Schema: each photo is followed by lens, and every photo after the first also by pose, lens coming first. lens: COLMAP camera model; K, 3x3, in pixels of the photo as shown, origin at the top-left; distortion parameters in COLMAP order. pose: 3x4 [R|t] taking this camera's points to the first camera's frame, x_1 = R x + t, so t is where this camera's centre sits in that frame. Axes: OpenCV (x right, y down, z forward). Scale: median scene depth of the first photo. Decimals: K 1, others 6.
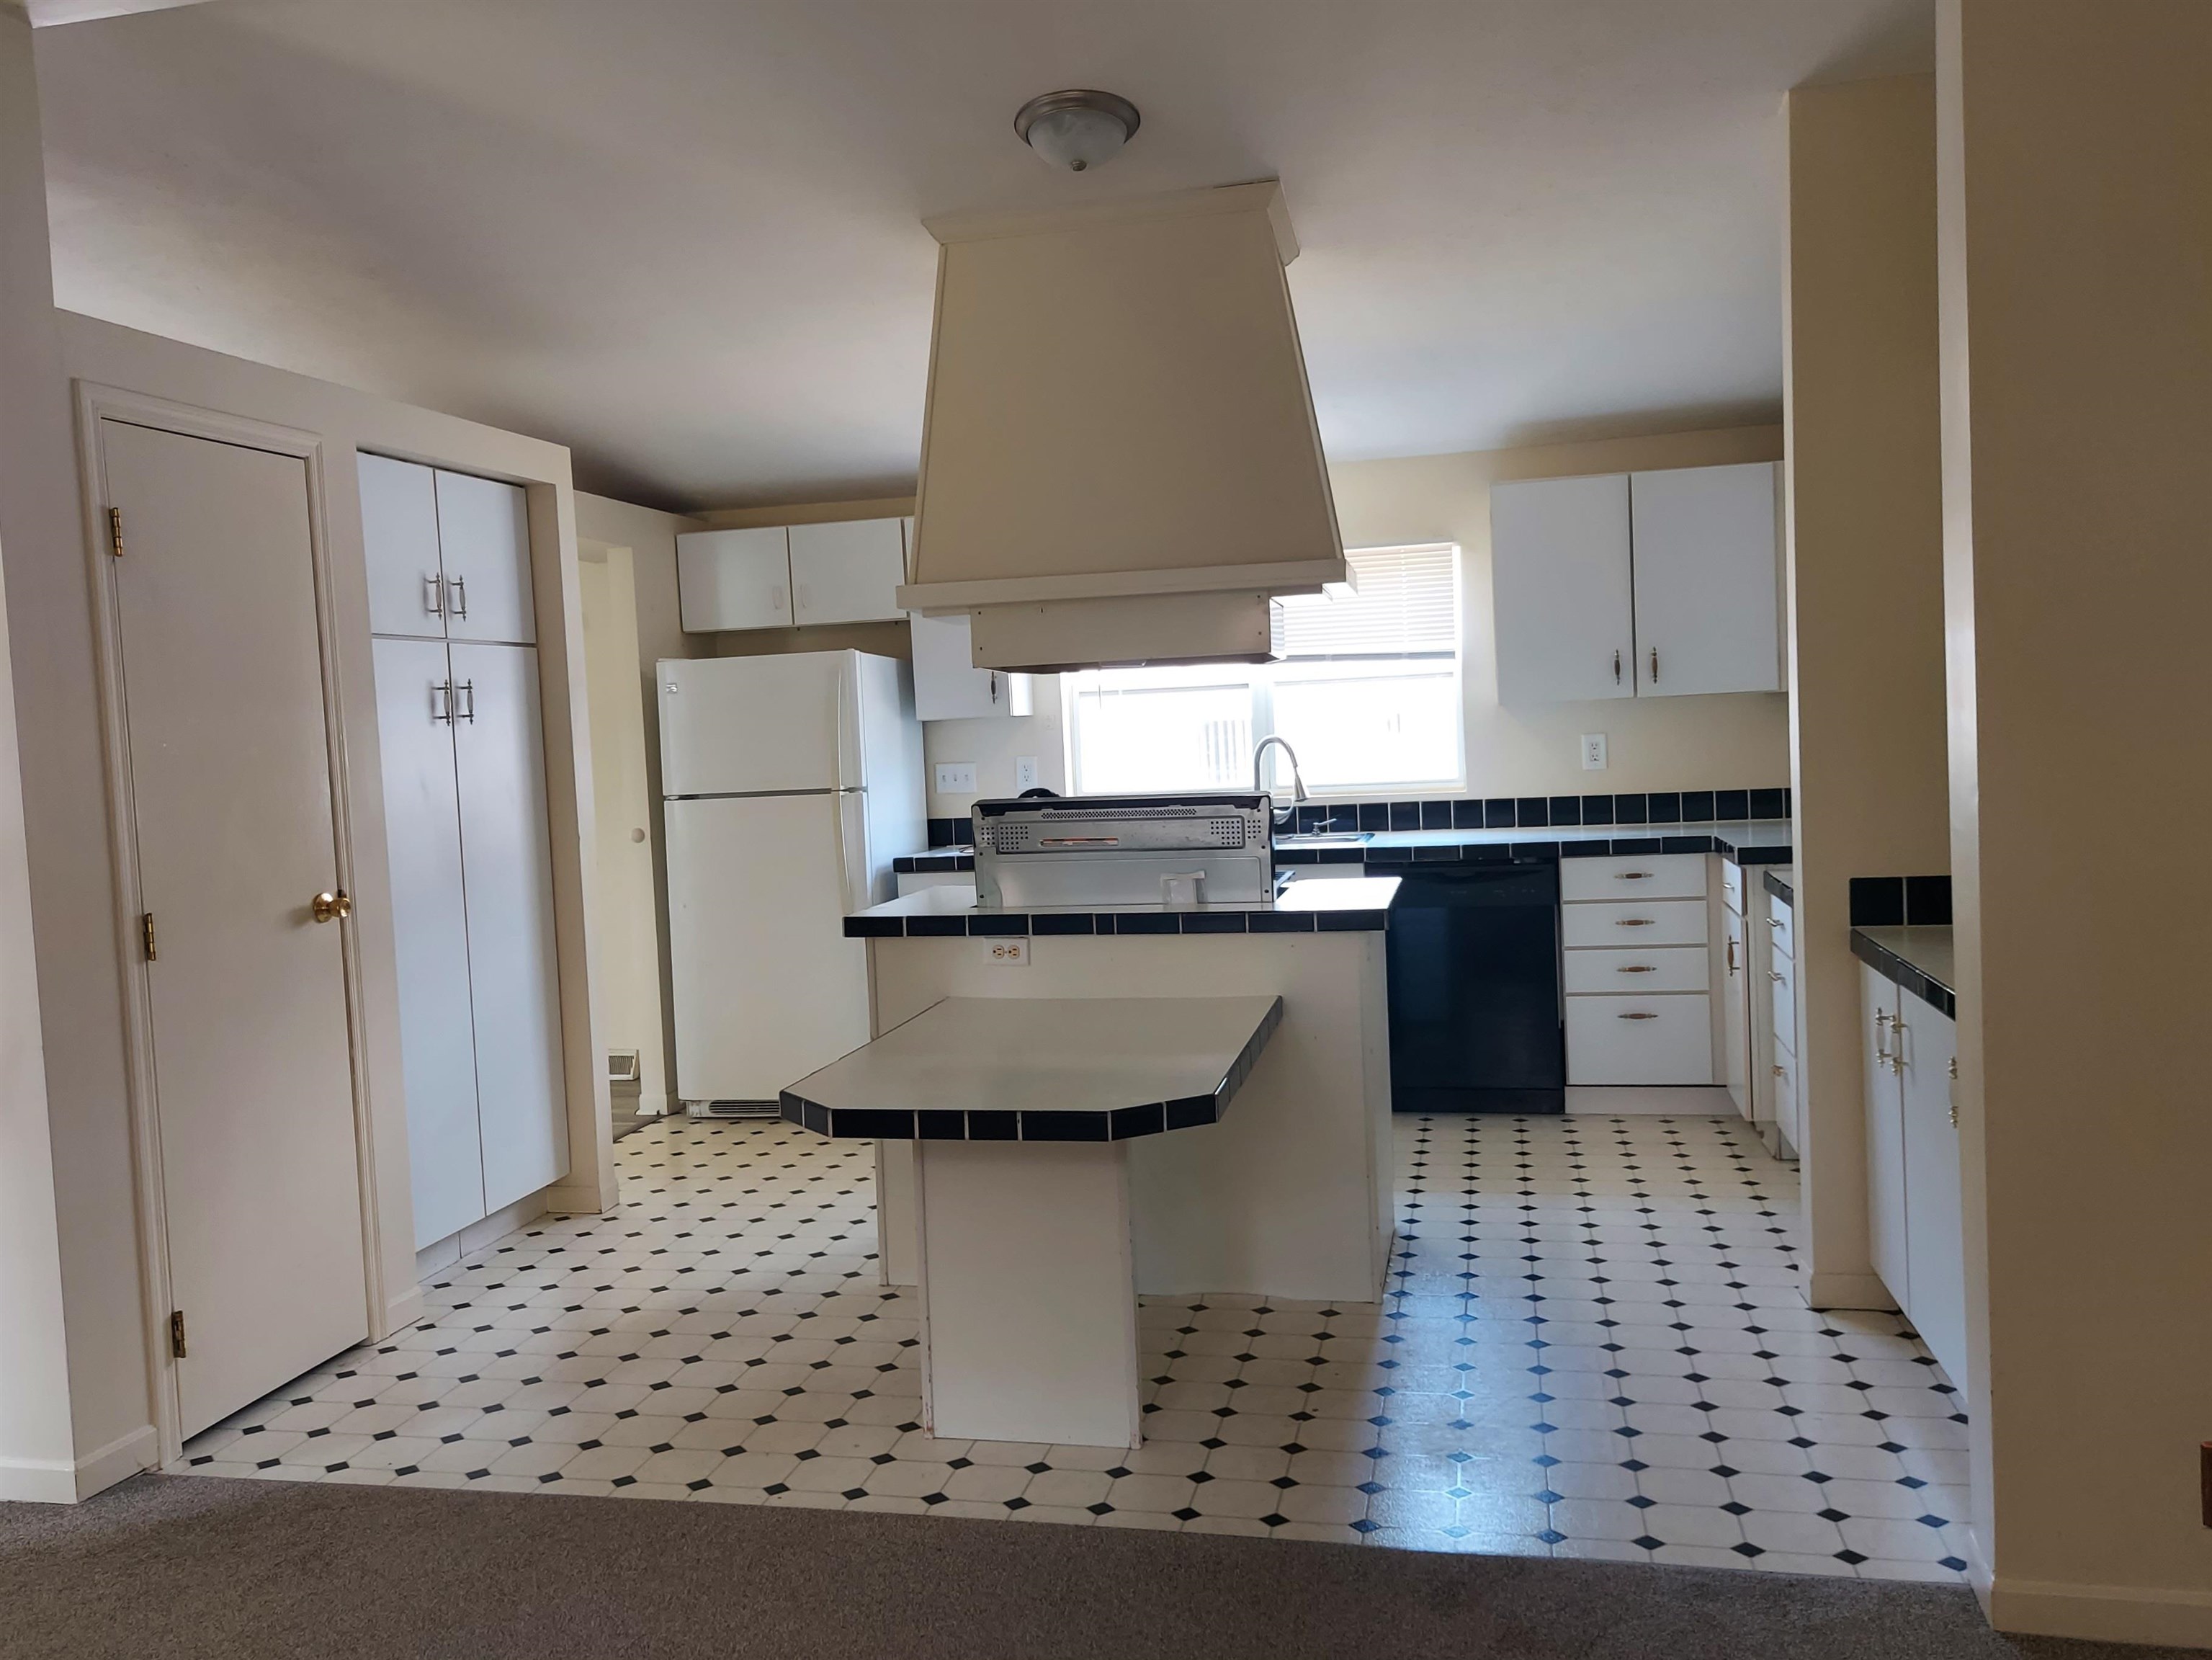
lens RADIAL K [[1743.0, 0, 1063.9], [0, 1743.0, 822.9], [0, 0, 1]] dist [0.014418, -0.001125]
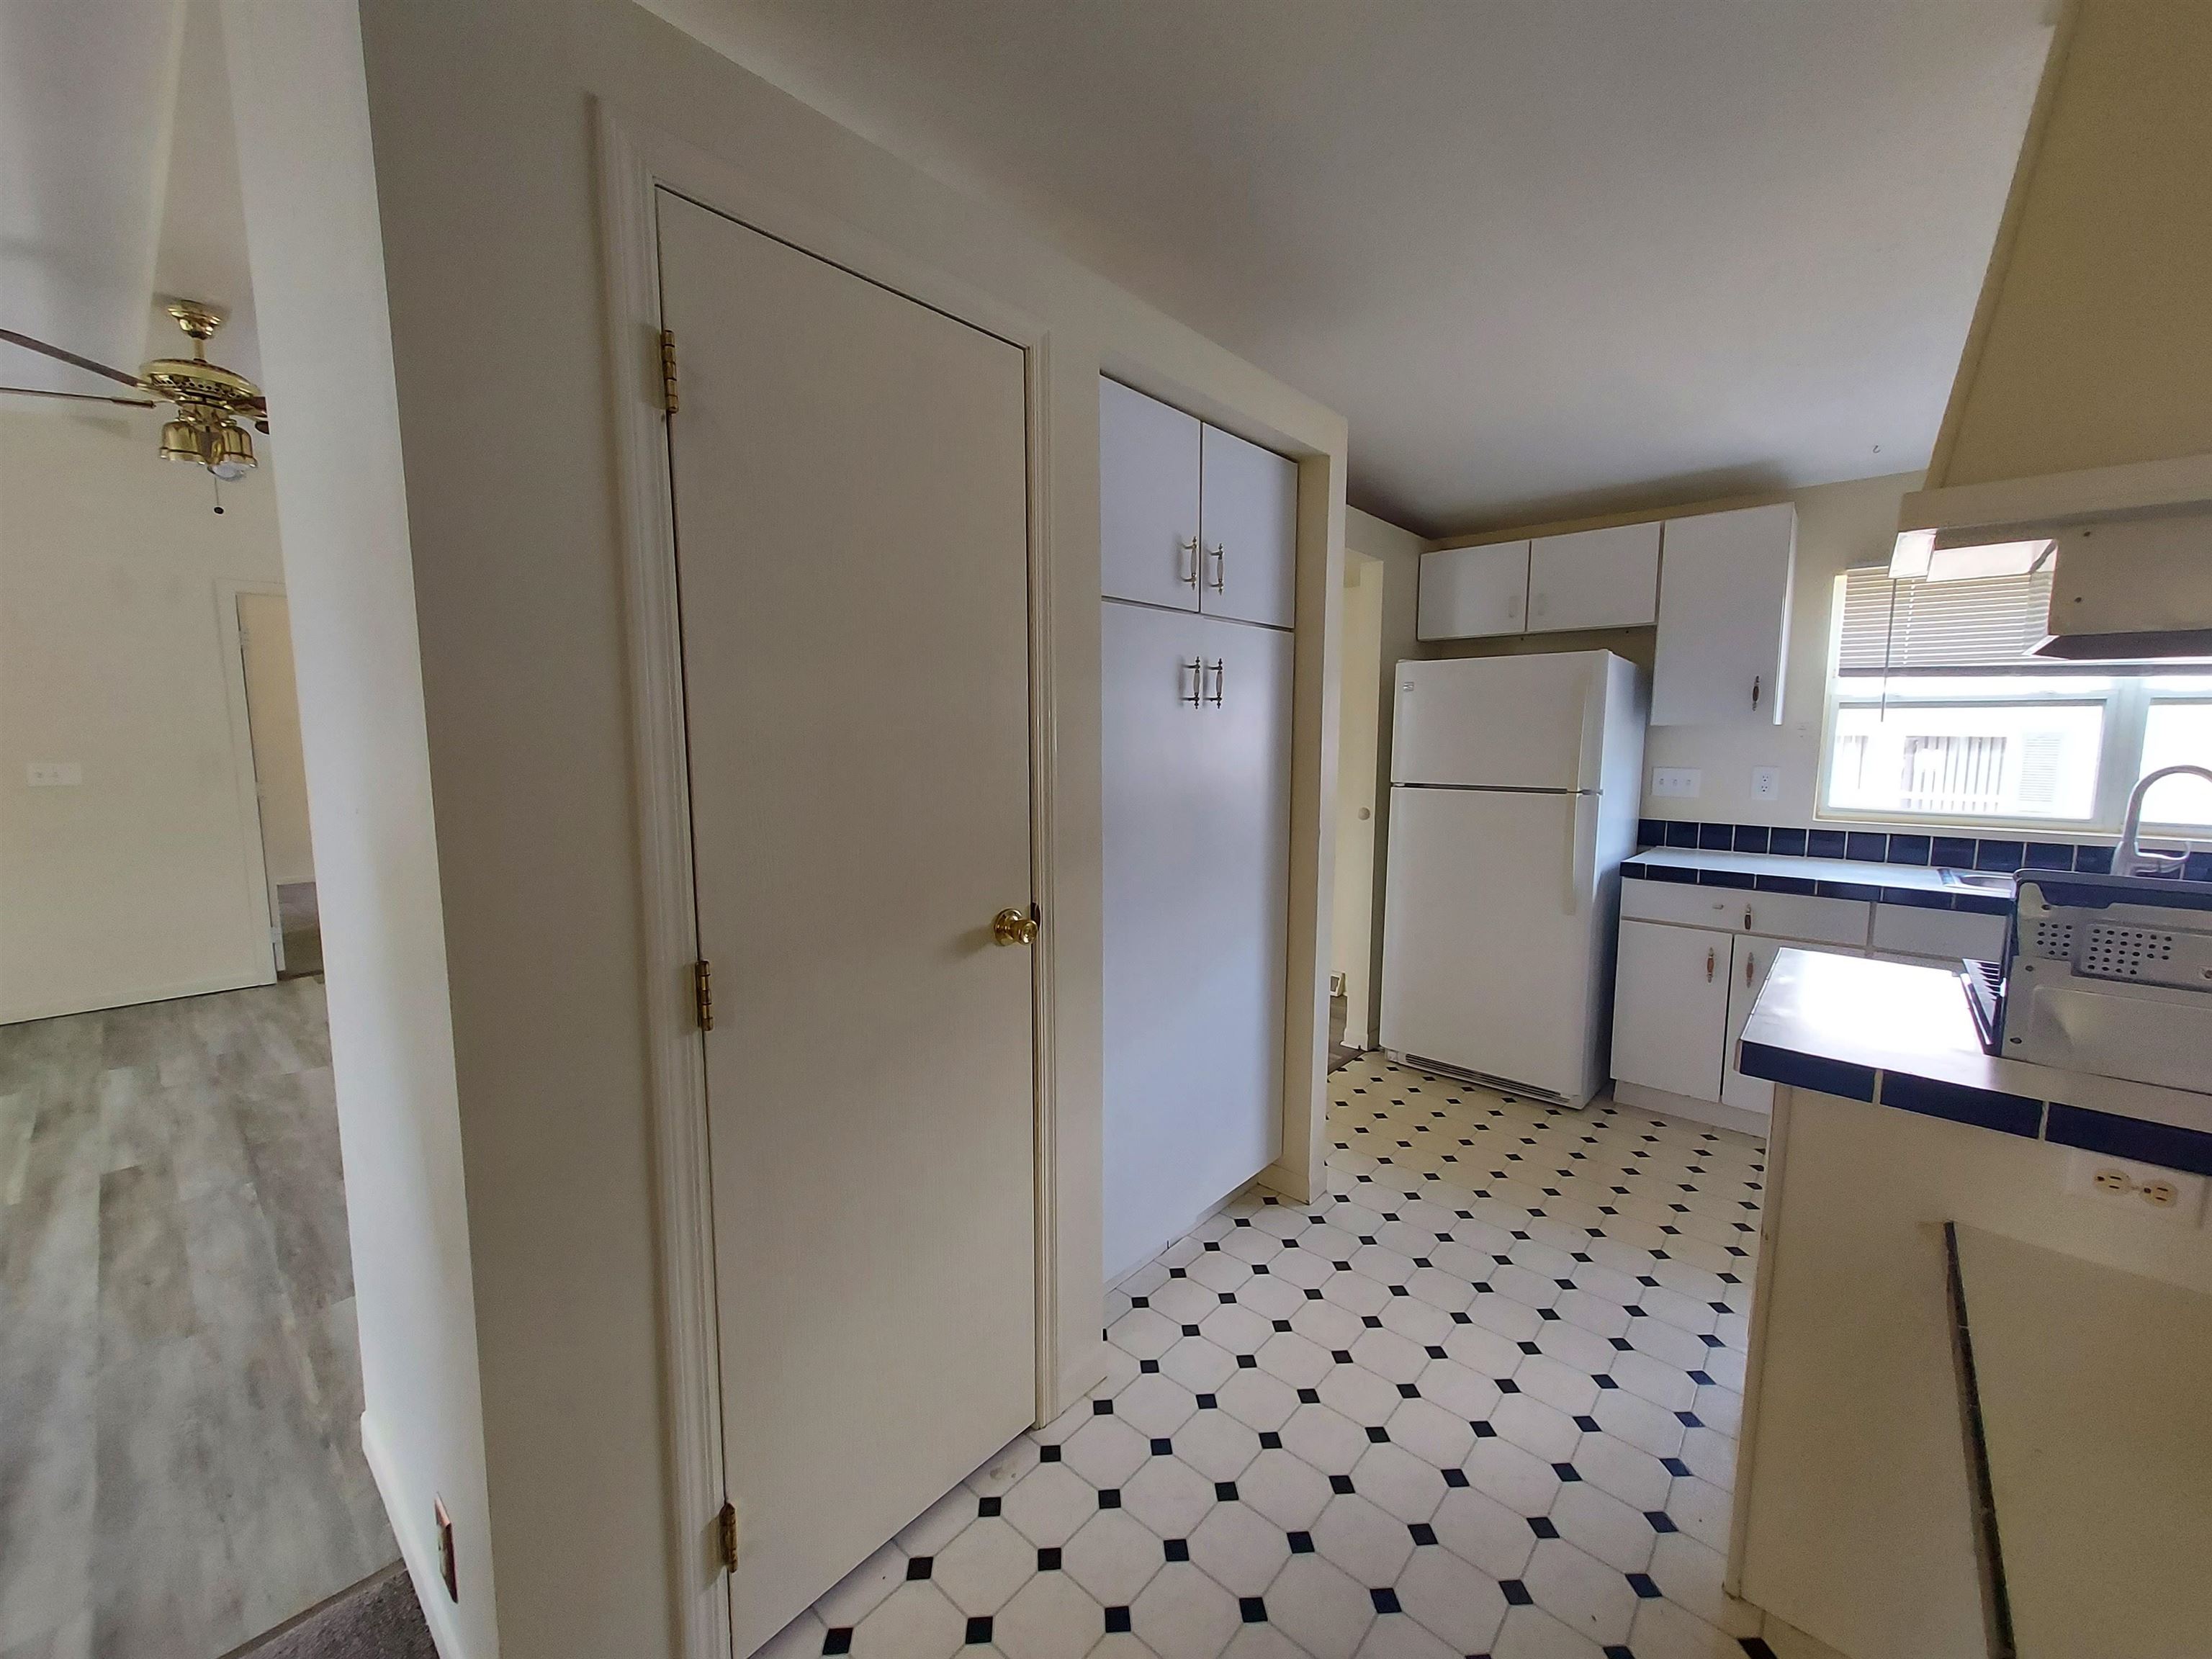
lens RADIAL K [[859.6, 0, 1114.2], [0, 859.6, 827.8], [0, 0, 1]] dist [0.001762, -0.000200]
pose [[0.880738, 0.099755, -0.462979, -0.156782], [-0.068704, 0.994136, 0.083503, -0.025341], [0.468594, -0.041736, 0.882427, 0.522780]]
